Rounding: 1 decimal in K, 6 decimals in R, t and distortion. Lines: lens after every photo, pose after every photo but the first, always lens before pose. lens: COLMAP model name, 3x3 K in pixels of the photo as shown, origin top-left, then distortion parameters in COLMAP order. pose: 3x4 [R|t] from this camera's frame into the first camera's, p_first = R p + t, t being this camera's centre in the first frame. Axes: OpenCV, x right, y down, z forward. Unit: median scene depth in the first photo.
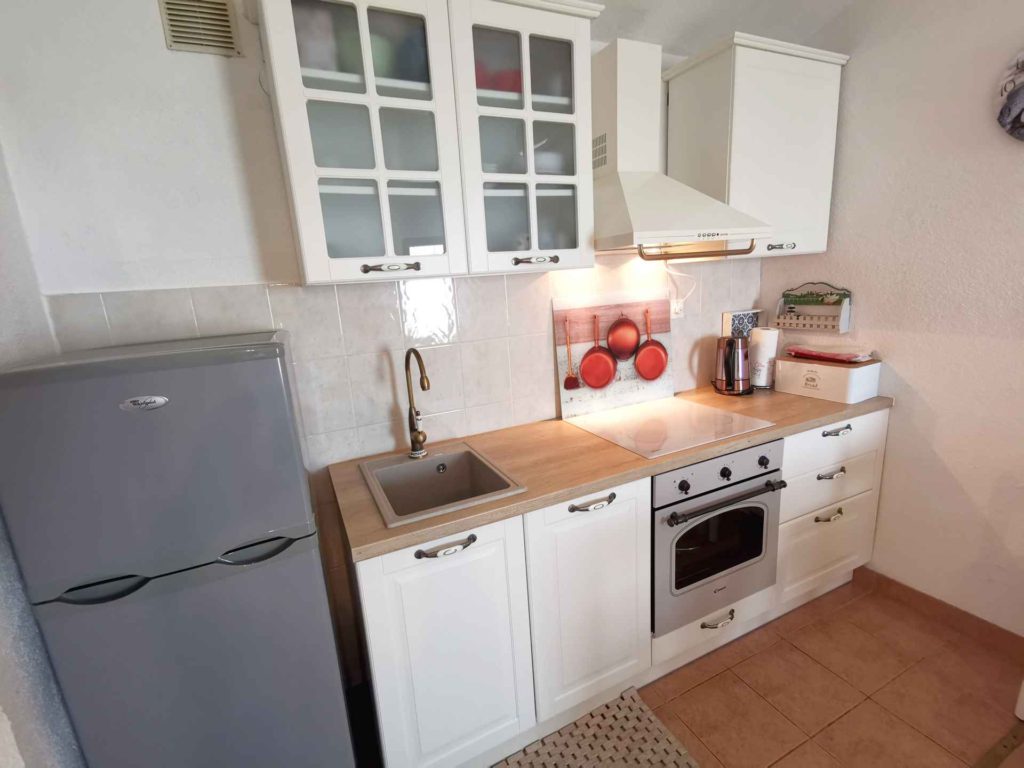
lens RADIAL K [[471.5, 0, 512.0], [0, 471.5, 384.0], [0, 0, 1]] dist [0.000938, 0.000132]
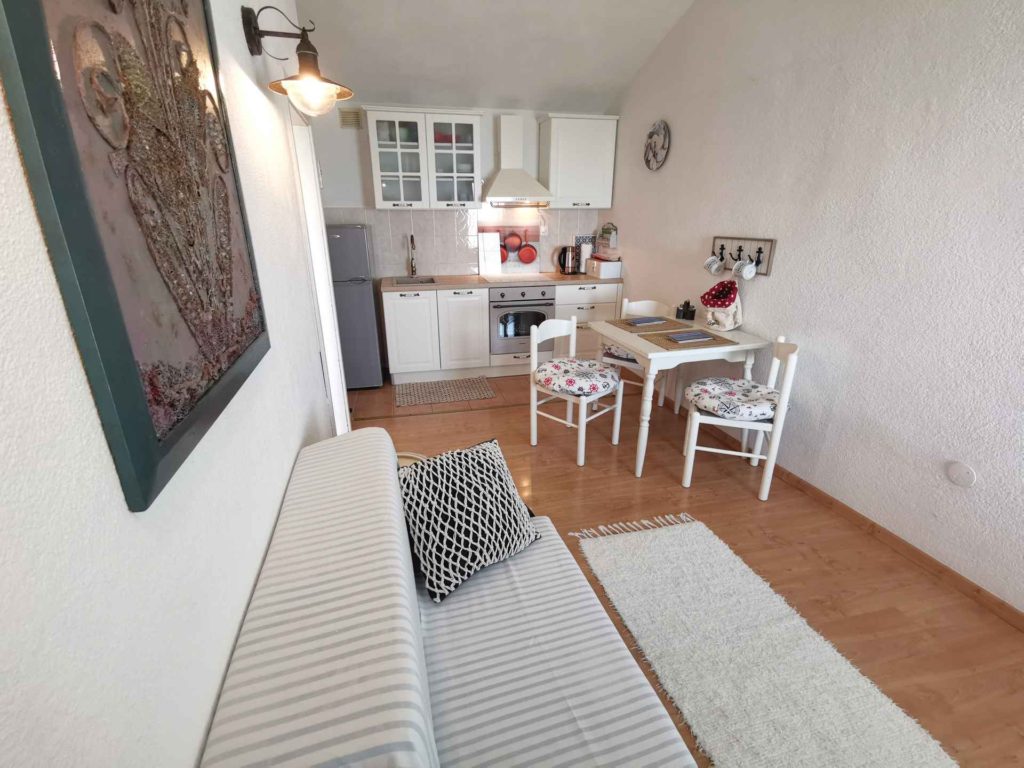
lens RADIAL K [[483.5, 0, 512.0], [0, 483.5, 384.0], [0, 0, 1]] dist [-0.001069, -0.000081]
pose [[0.975660, 0.135115, -0.172717, 1.005897], [-0.109176, 0.982367, 0.151773, 0.302149], [0.190178, -0.129222, 0.973208, -1.830613]]
